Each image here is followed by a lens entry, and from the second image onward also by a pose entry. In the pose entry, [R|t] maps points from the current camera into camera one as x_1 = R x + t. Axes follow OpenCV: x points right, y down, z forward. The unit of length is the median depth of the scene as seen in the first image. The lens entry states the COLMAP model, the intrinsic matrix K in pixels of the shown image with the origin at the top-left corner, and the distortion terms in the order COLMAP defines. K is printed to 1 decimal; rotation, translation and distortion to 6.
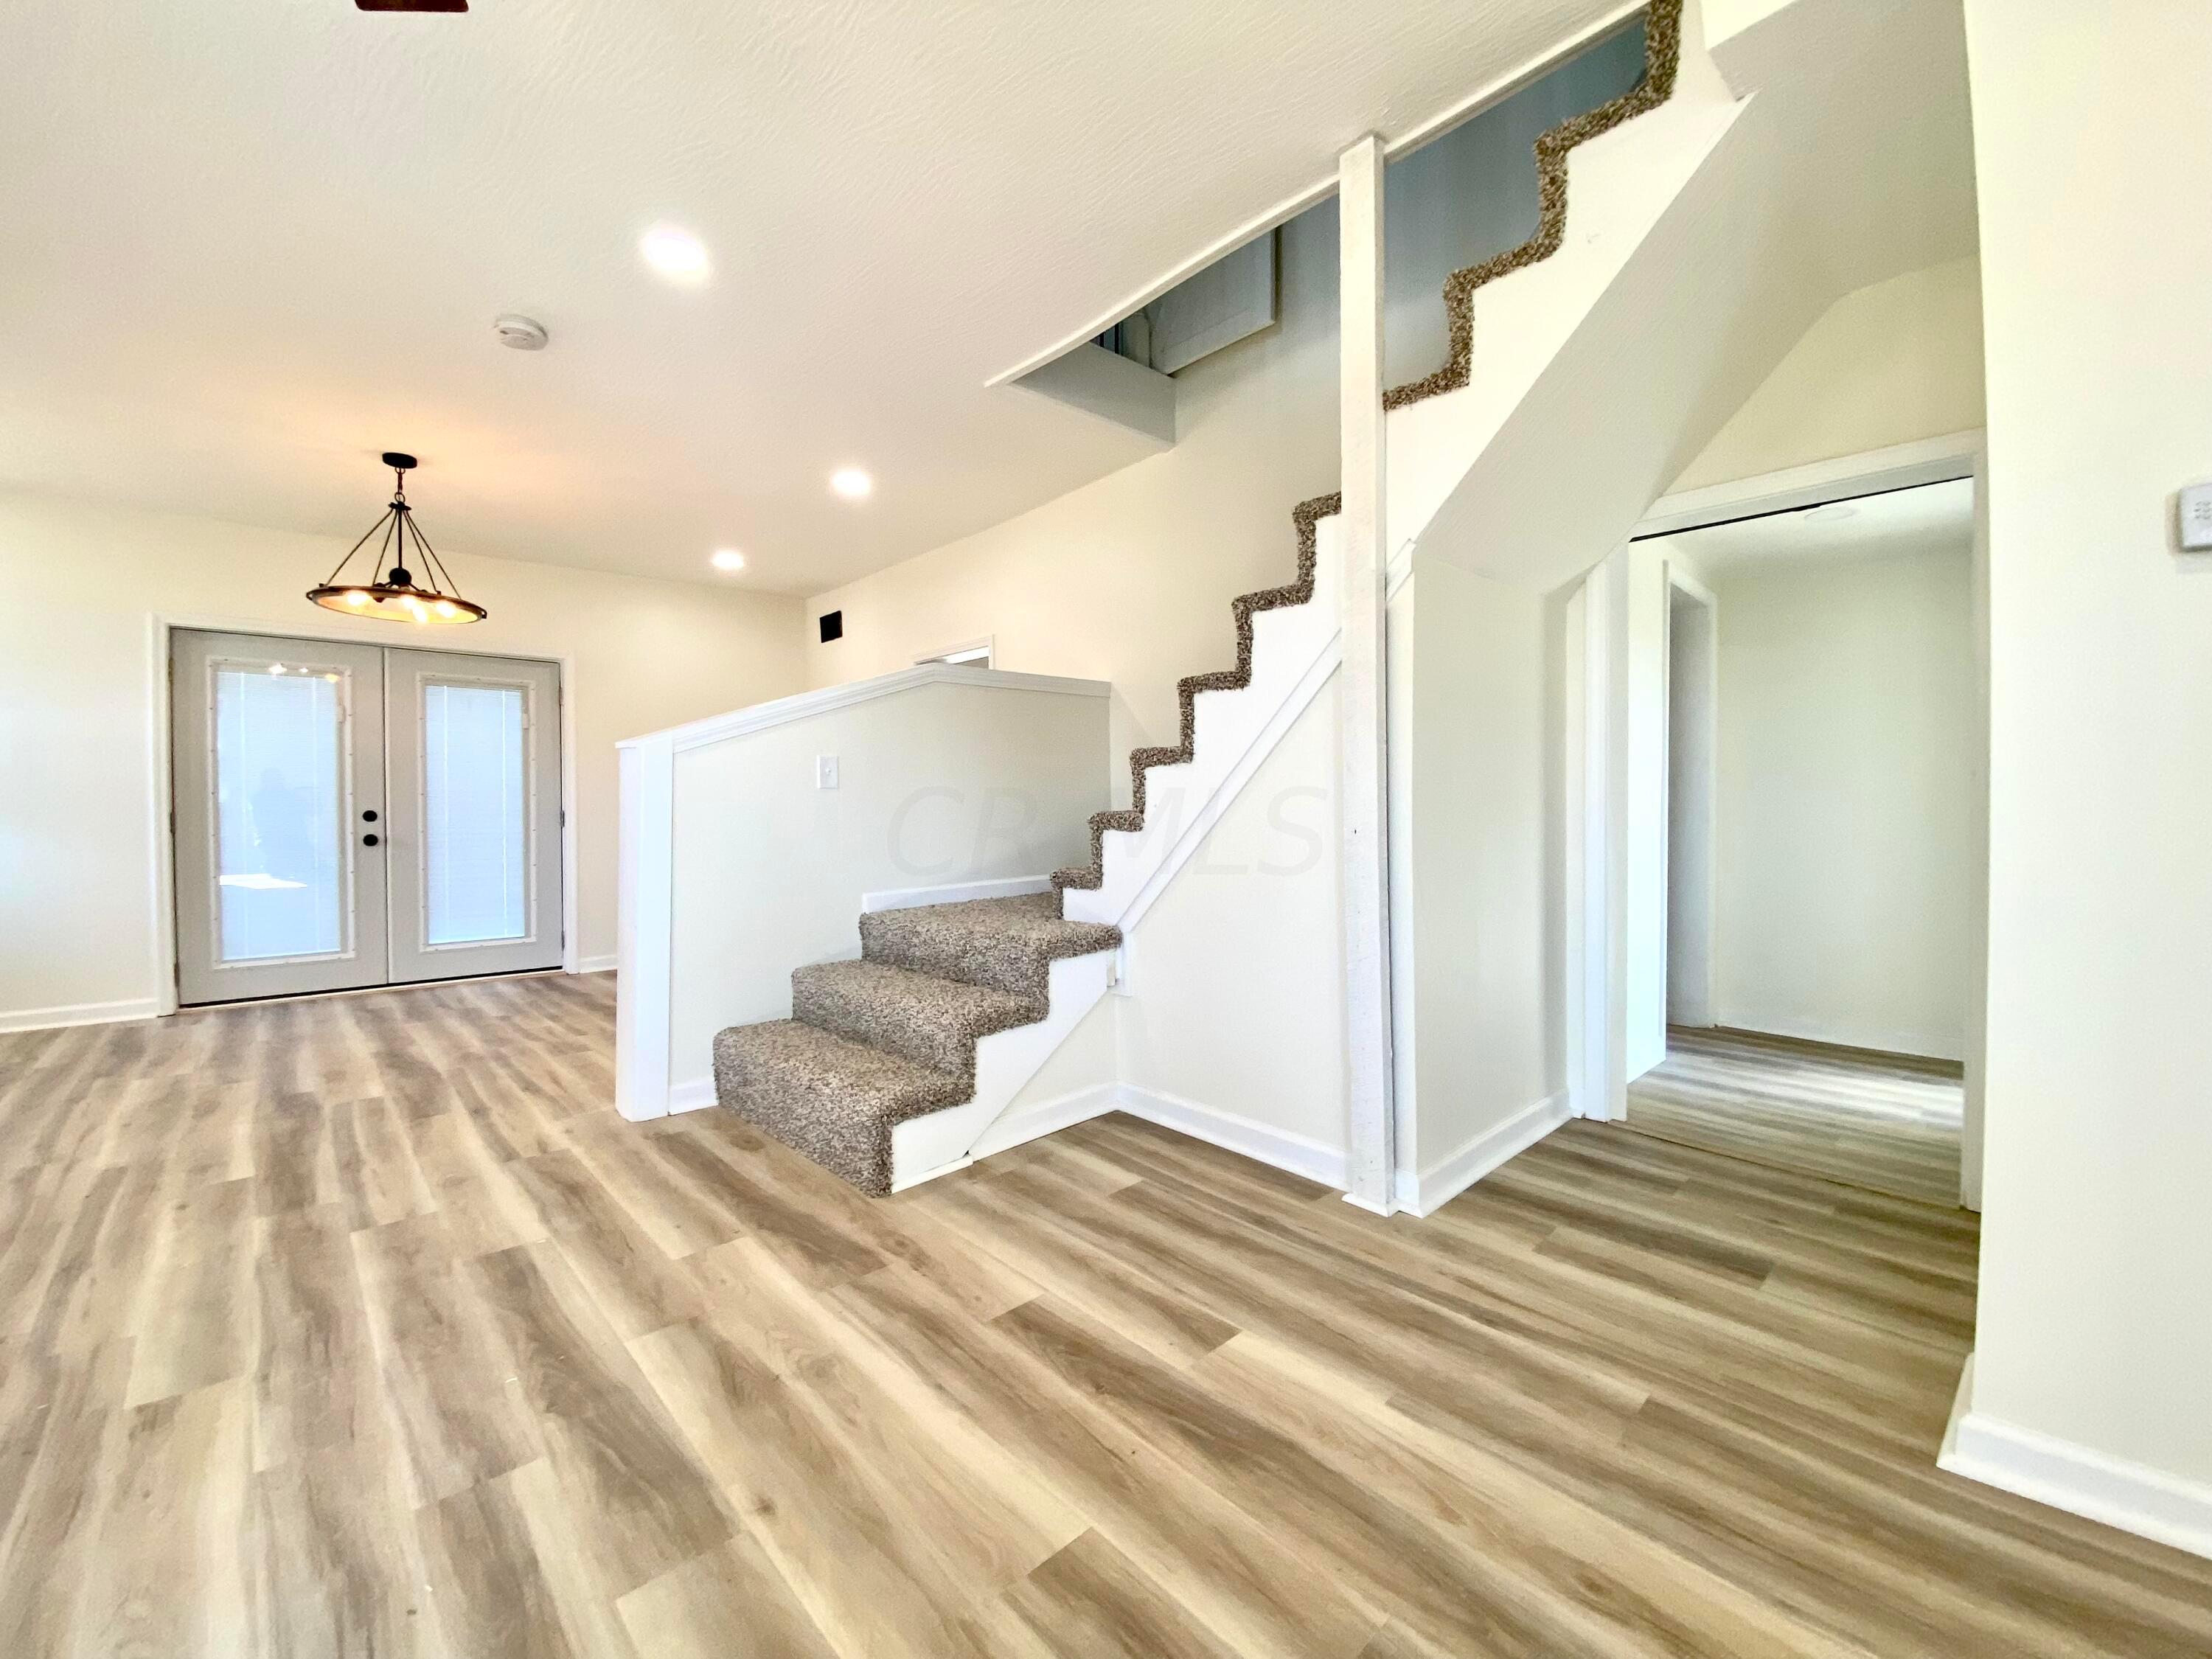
lens RADIAL K [[887.5, 0, 1106.0], [0, 887.5, 829.5], [0, 0, 1]] dist [-0.000071, -0.013798]
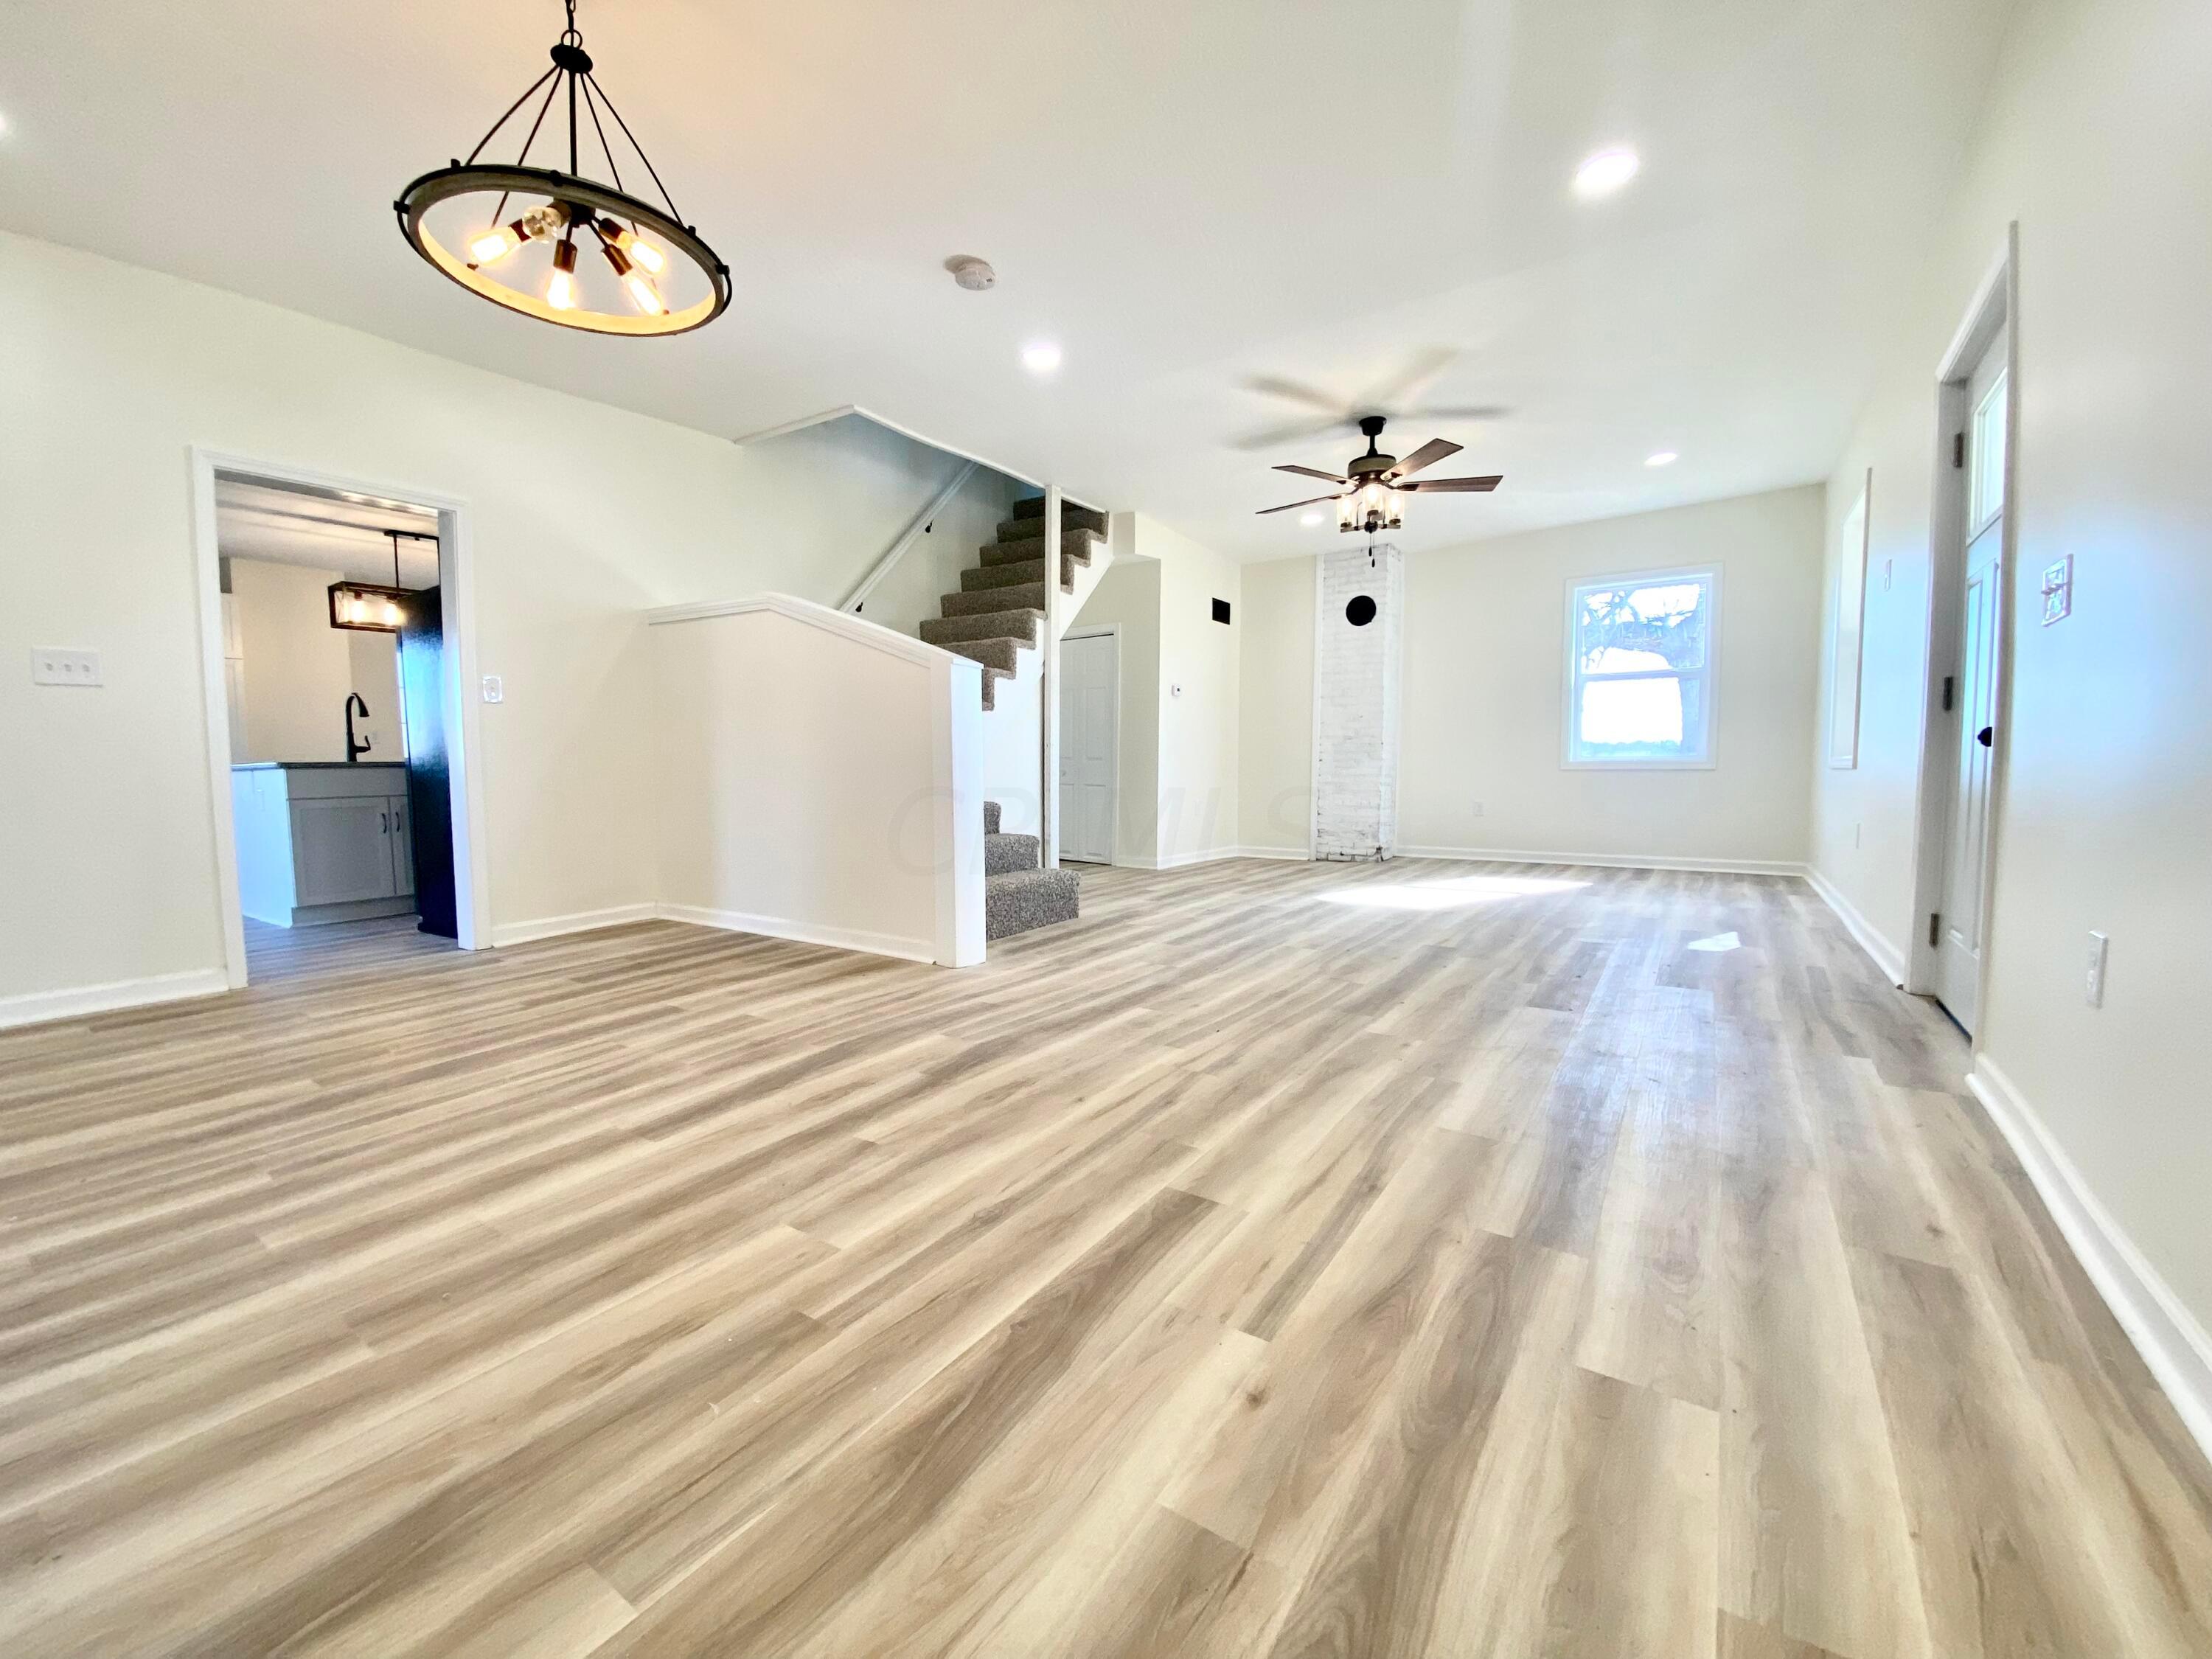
lens RADIAL K [[894.7, 0, 1106.0], [0, 894.7, 829.5], [0, 0, 1]] dist [-0.032598, -0.000054]
pose [[-0.210282, -0.073578, 0.974868, -2.107762], [0.040733, 0.995639, 0.083932, 0.048970], [-0.976792, 0.057359, -0.206368, 1.260646]]
